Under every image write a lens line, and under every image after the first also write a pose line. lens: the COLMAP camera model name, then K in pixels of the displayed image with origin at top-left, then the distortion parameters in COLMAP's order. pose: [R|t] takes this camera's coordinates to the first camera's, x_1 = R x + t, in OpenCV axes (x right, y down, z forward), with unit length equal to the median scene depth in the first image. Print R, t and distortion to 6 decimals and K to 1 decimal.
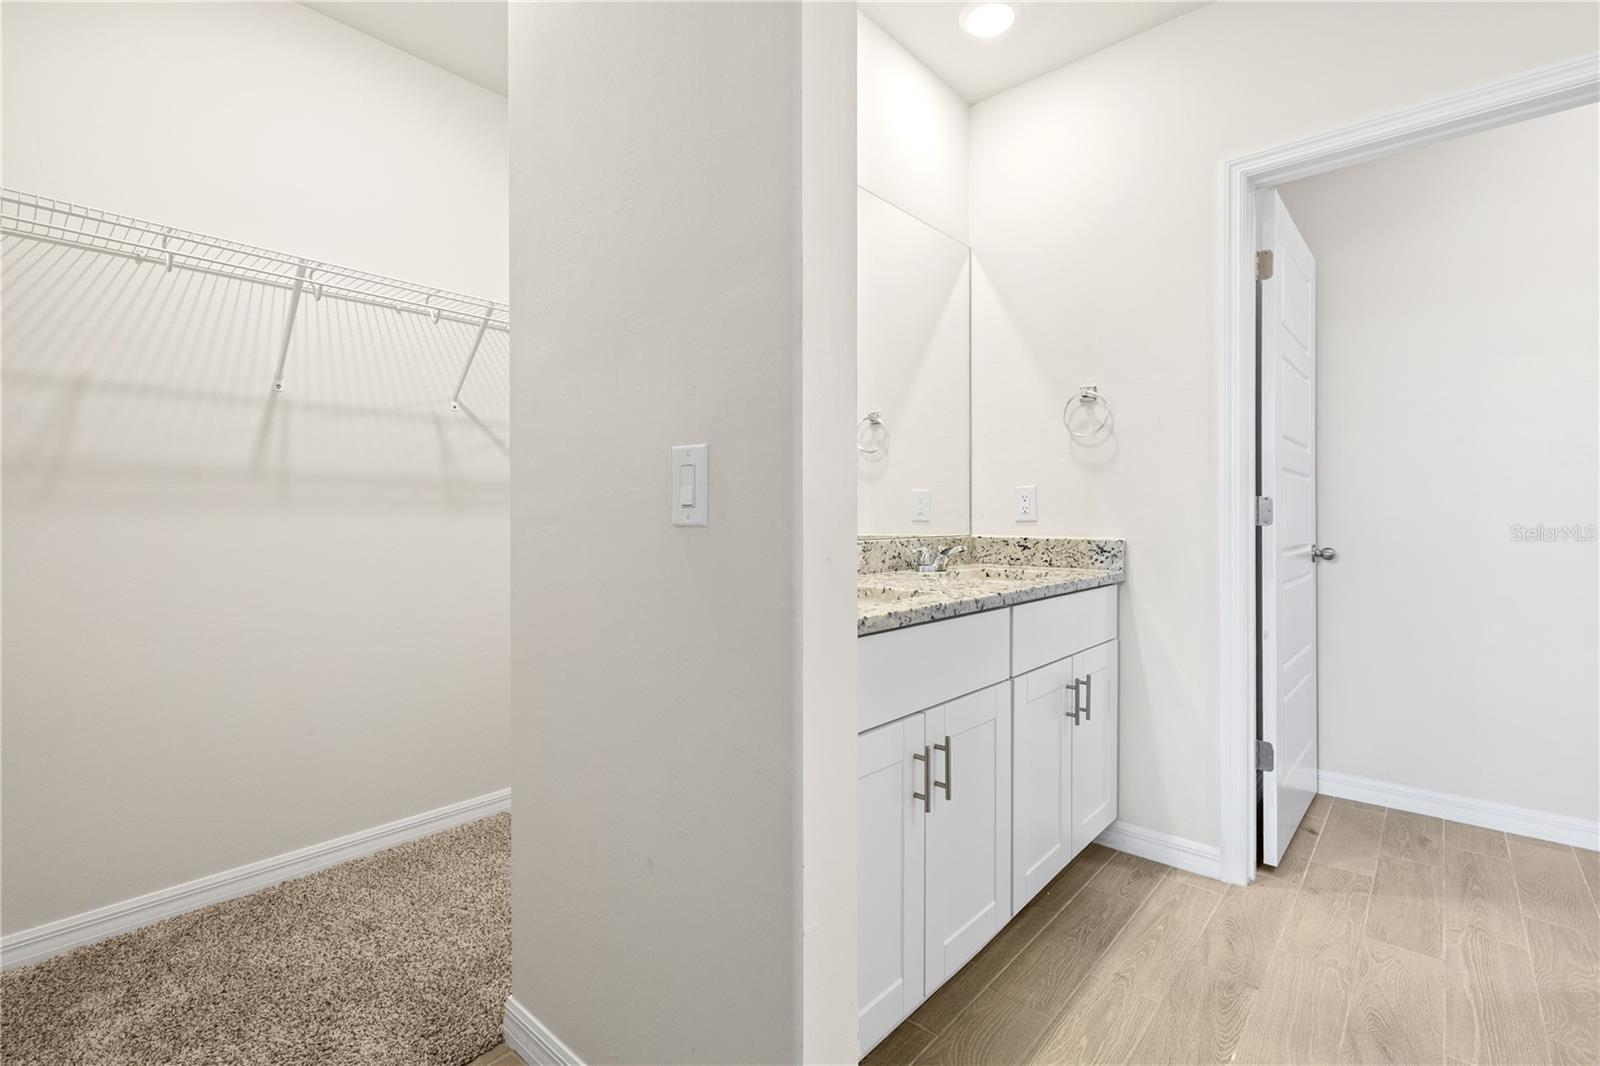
lens RADIAL K [[719.3, 0, 805.3], [0, 719.3, 532.0], [0, 0, 1]] dist [0.002142, -0.000219]
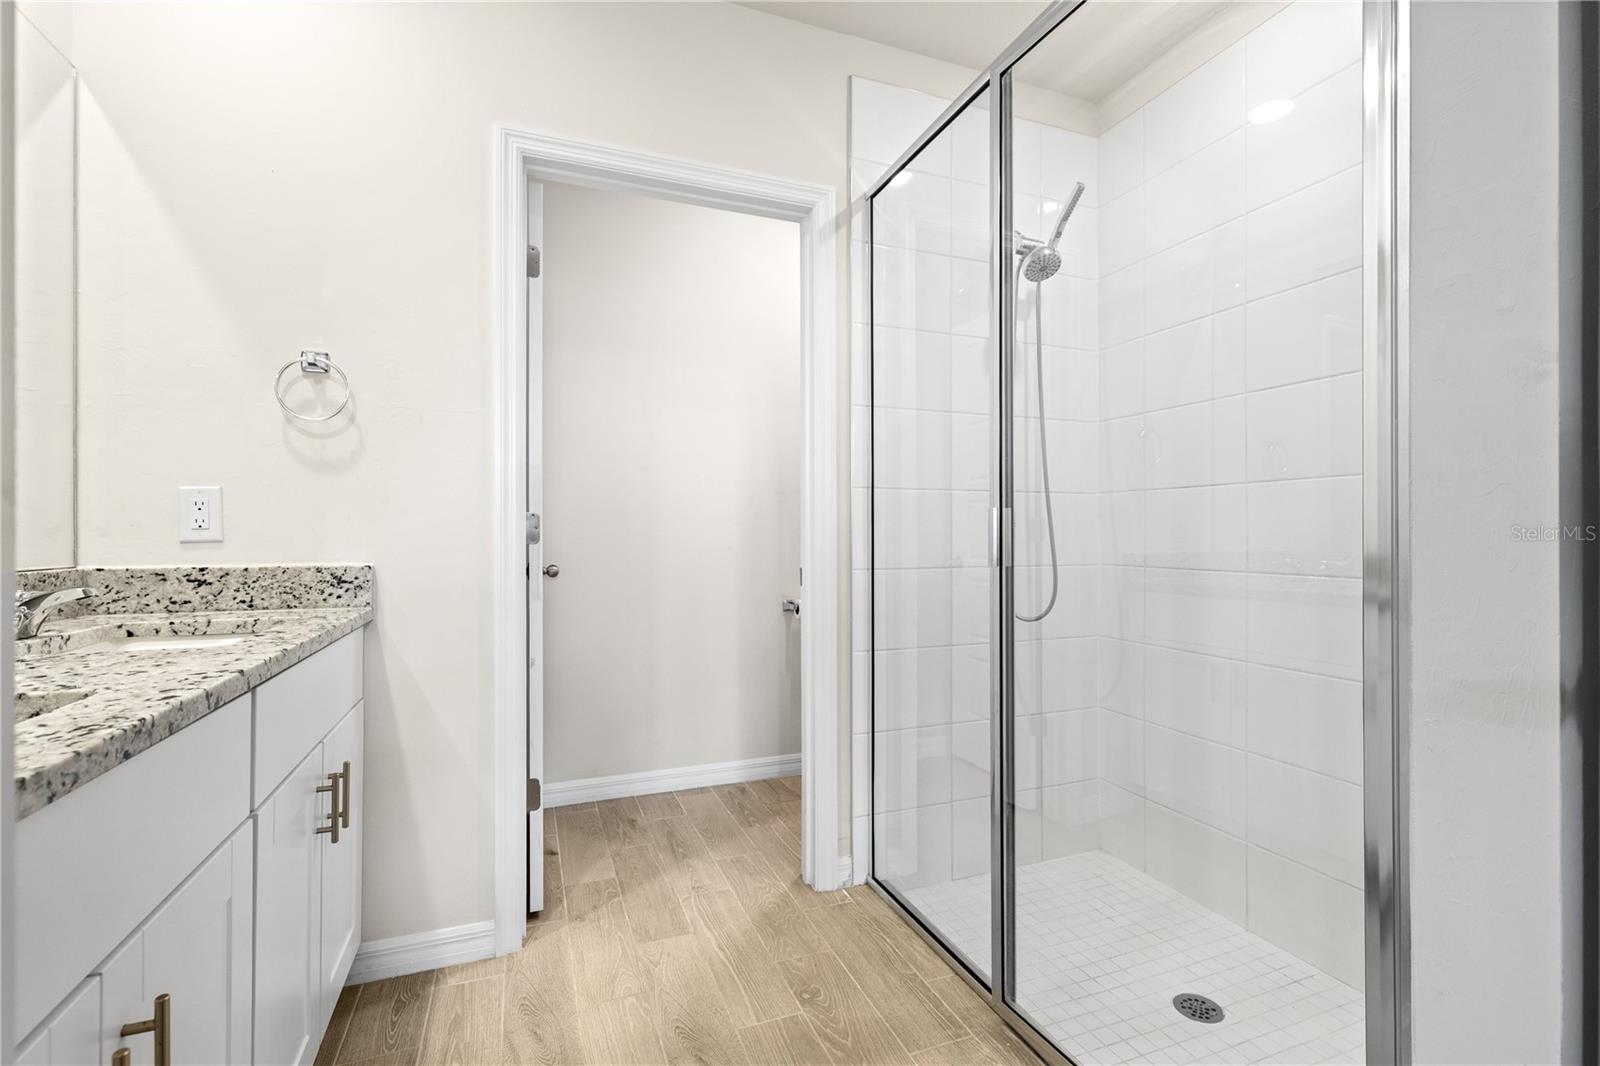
lens RADIAL K [[719.3, 0, 805.3], [0, 719.3, 532.0], [0, 0, 1]] dist [0.002142, -0.000219]
pose [[0.455167, 0.002556, 0.890403, -0.020991], [0.020224, 0.999708, -0.013209, -0.004591], [-0.890177, 0.024019, 0.454982, 0.252057]]
